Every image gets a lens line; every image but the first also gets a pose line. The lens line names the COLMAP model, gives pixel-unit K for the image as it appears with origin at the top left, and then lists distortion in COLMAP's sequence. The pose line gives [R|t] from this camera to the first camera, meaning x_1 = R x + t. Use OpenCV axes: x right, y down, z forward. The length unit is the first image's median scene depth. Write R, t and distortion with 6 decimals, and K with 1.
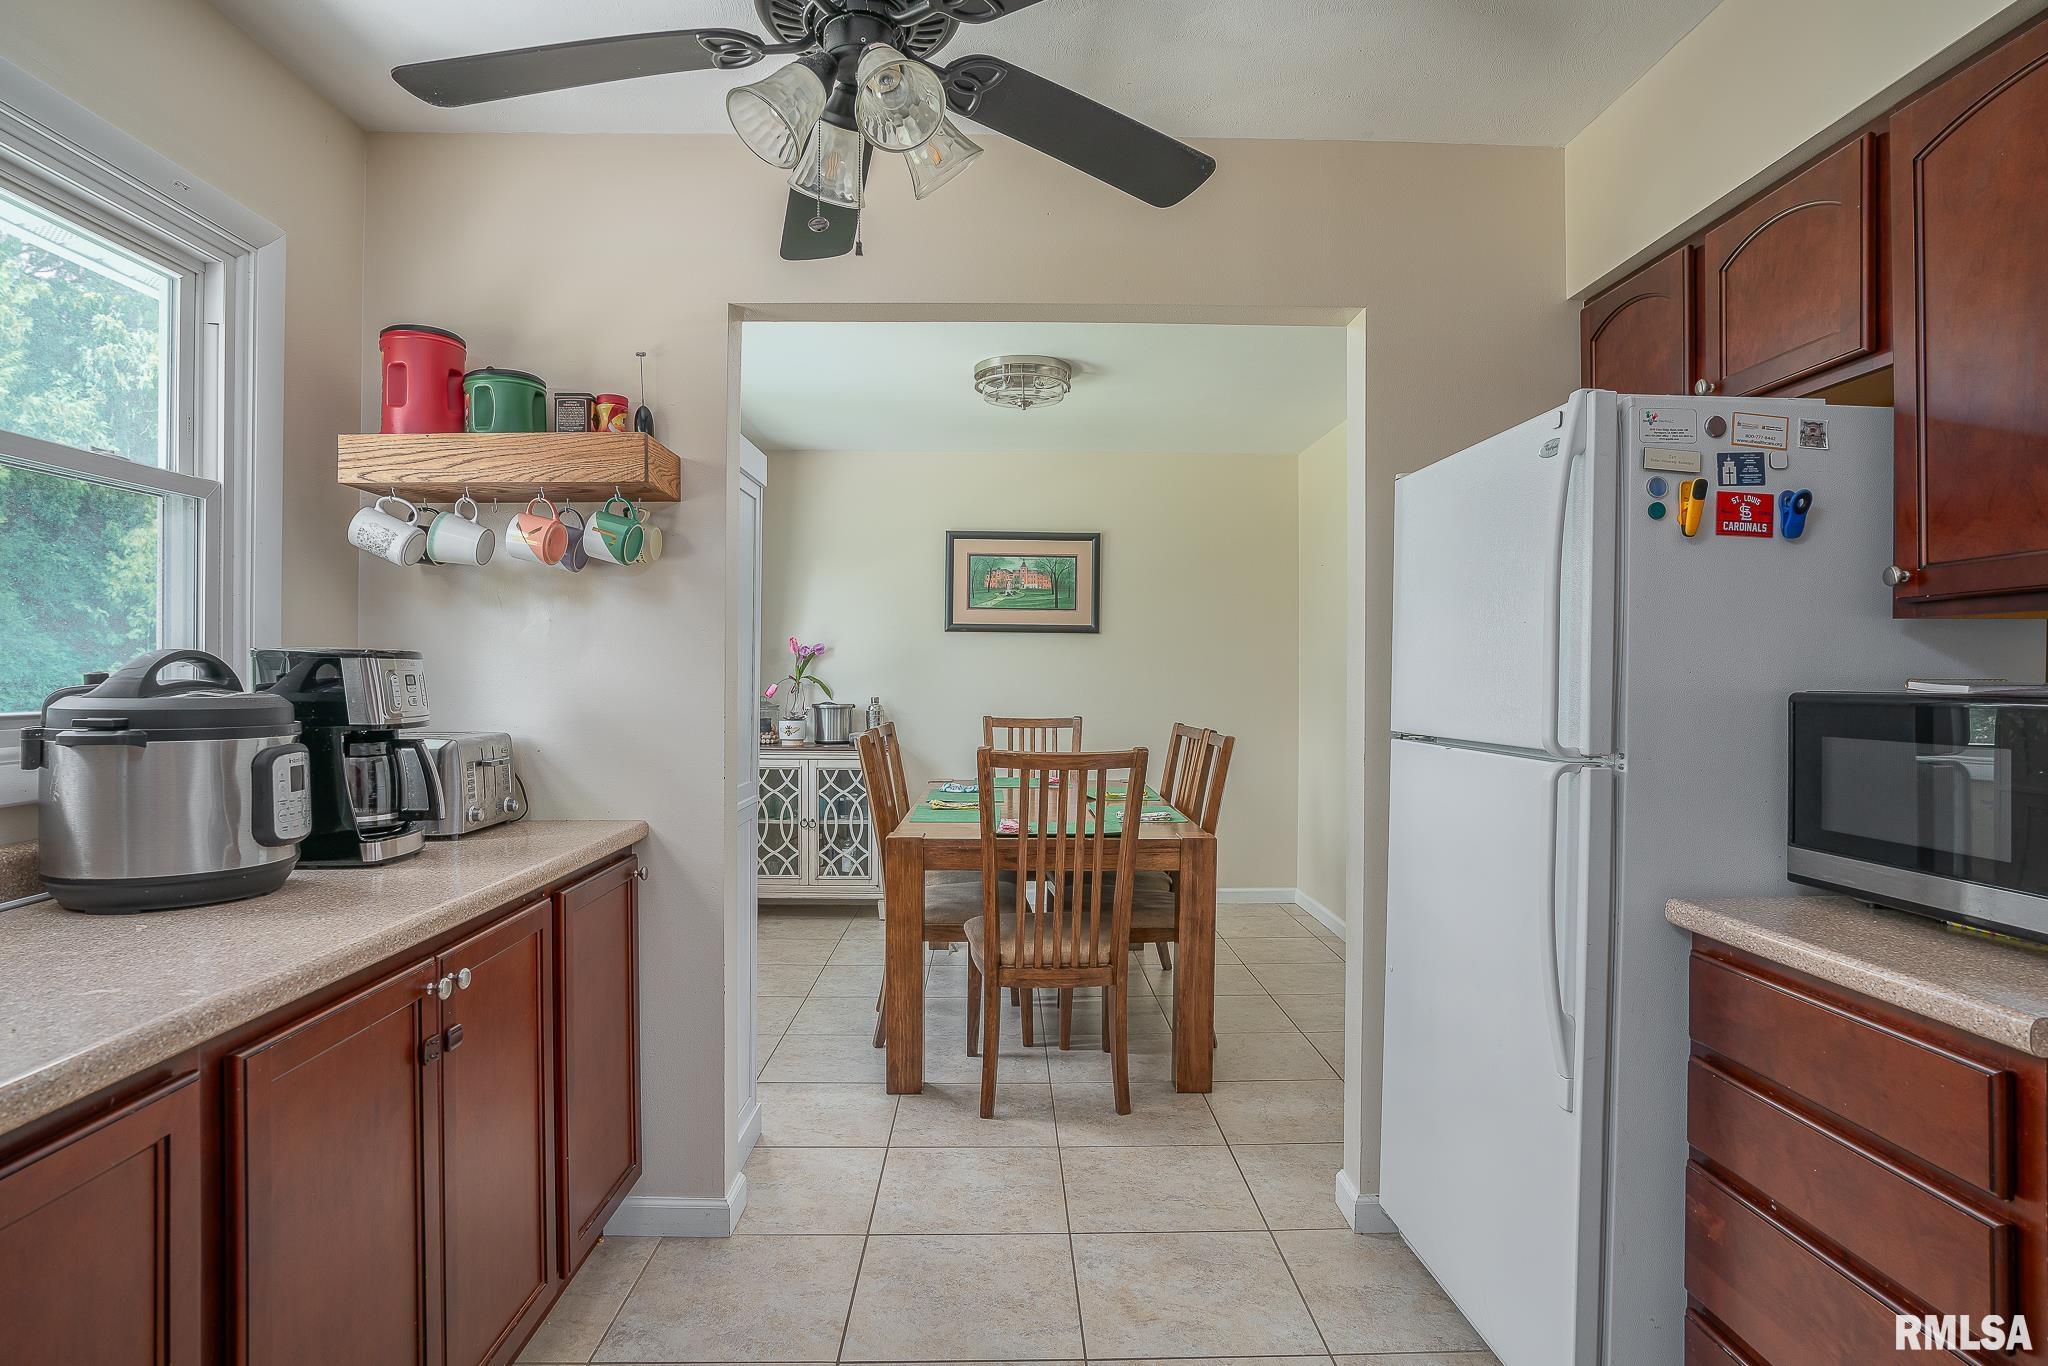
lens RADIAL K [[1039.3, 0, 1011.7], [0, 1039.3, 686.3], [0, 0, 1]] dist [-0.004838, -0.000596]
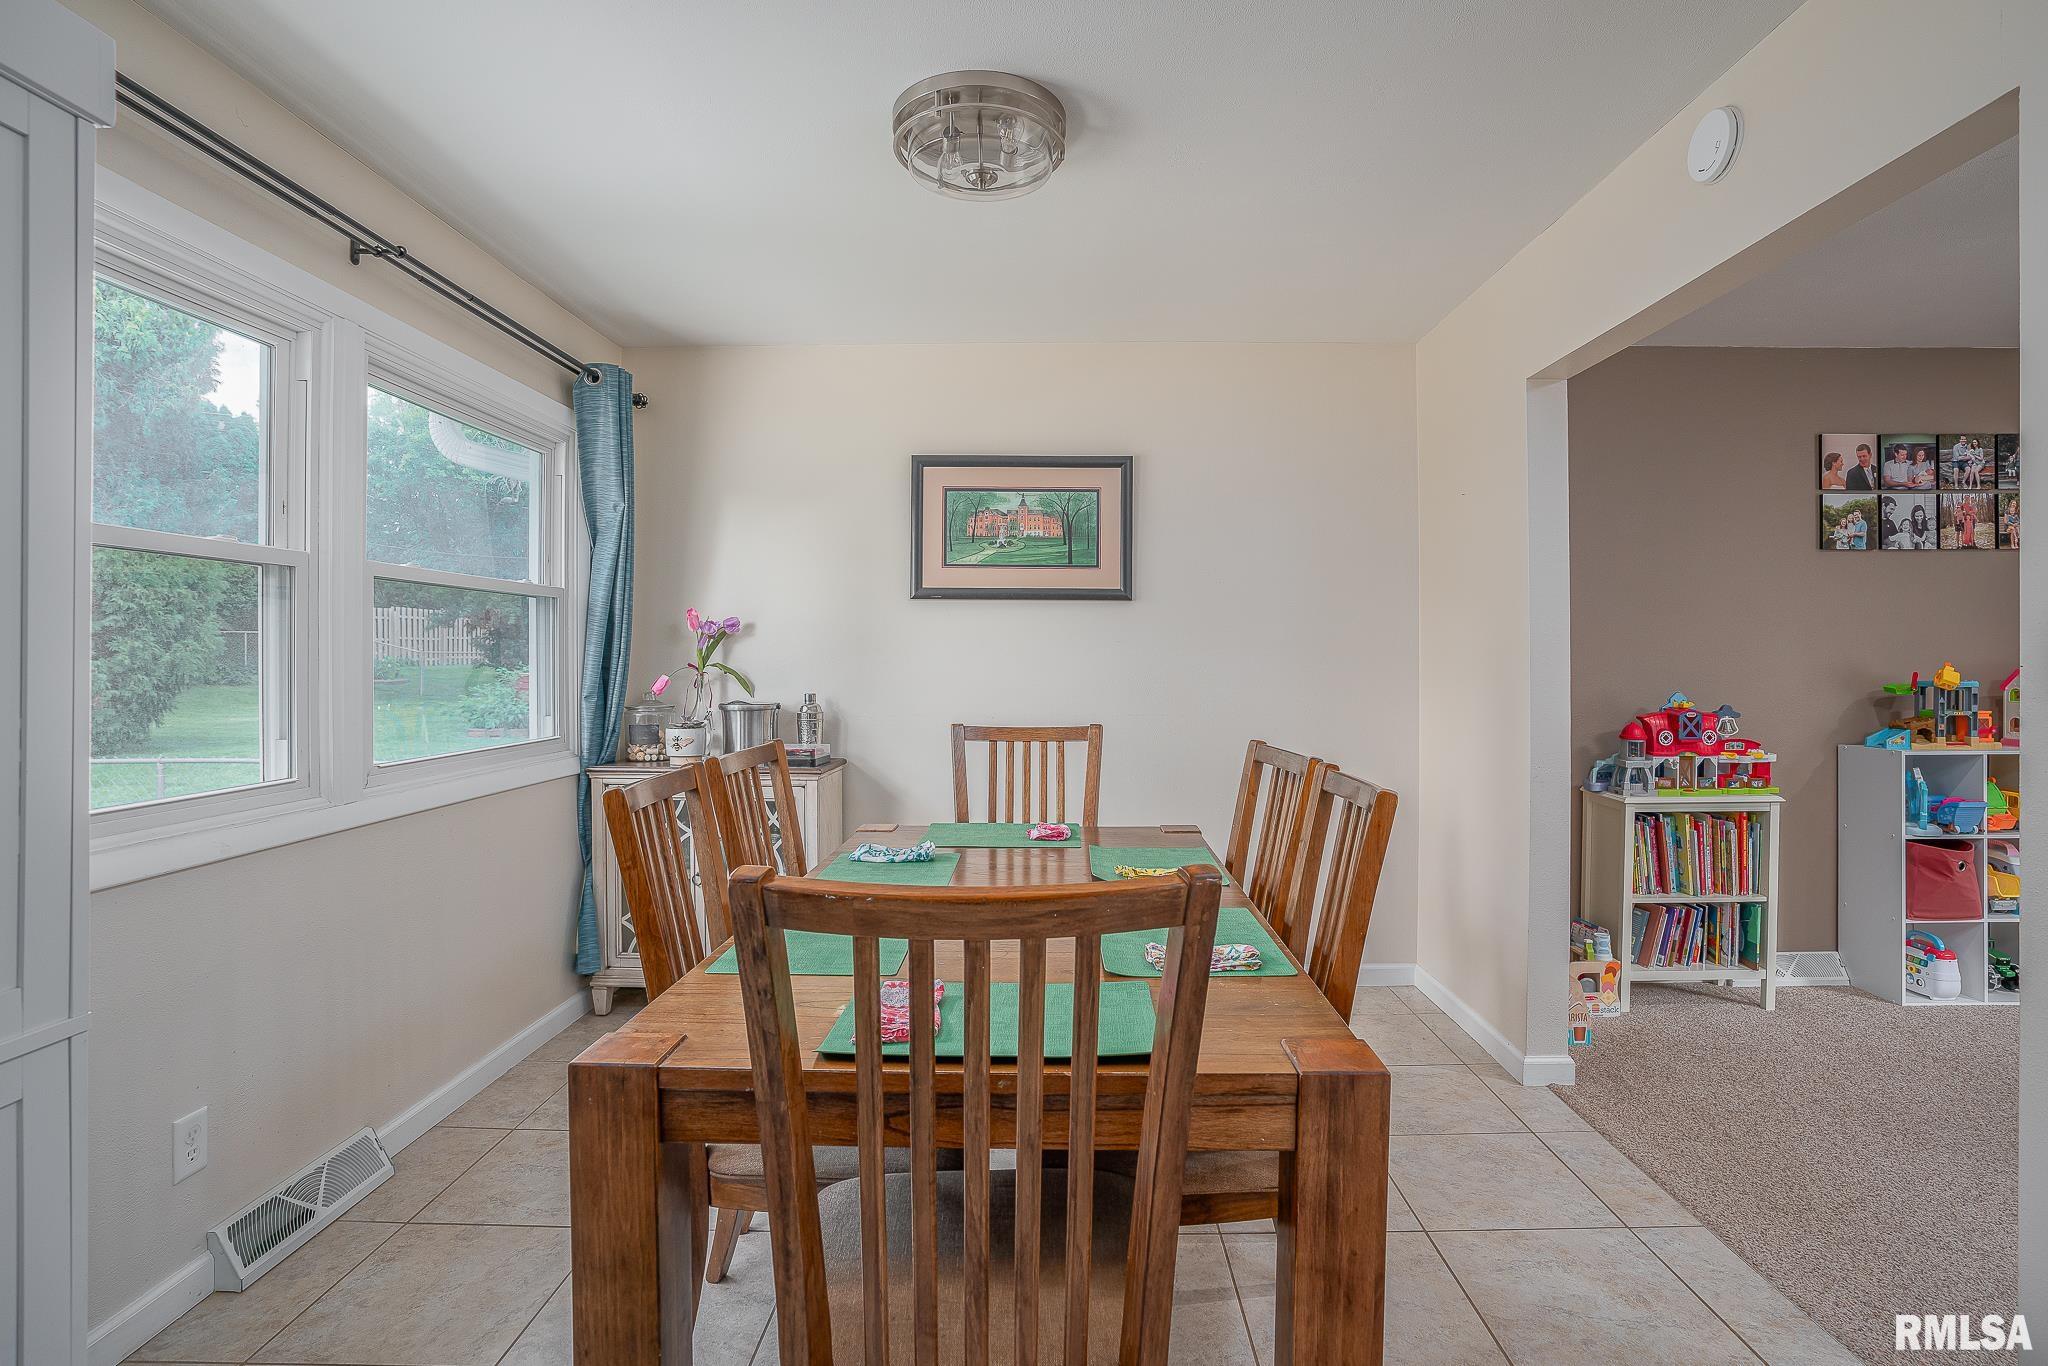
lens RADIAL K [[1025.4, 0, 1041.7], [0, 1025.4, 664.7], [0, 0, 1]] dist [-0.021812, 0.000604]
pose [[0.999790, -0.004768, -0.019927, 0.037593], [0.004646, 0.999970, -0.006178, -0.003905], [0.019956, 0.006084, 0.999782, 0.313883]]
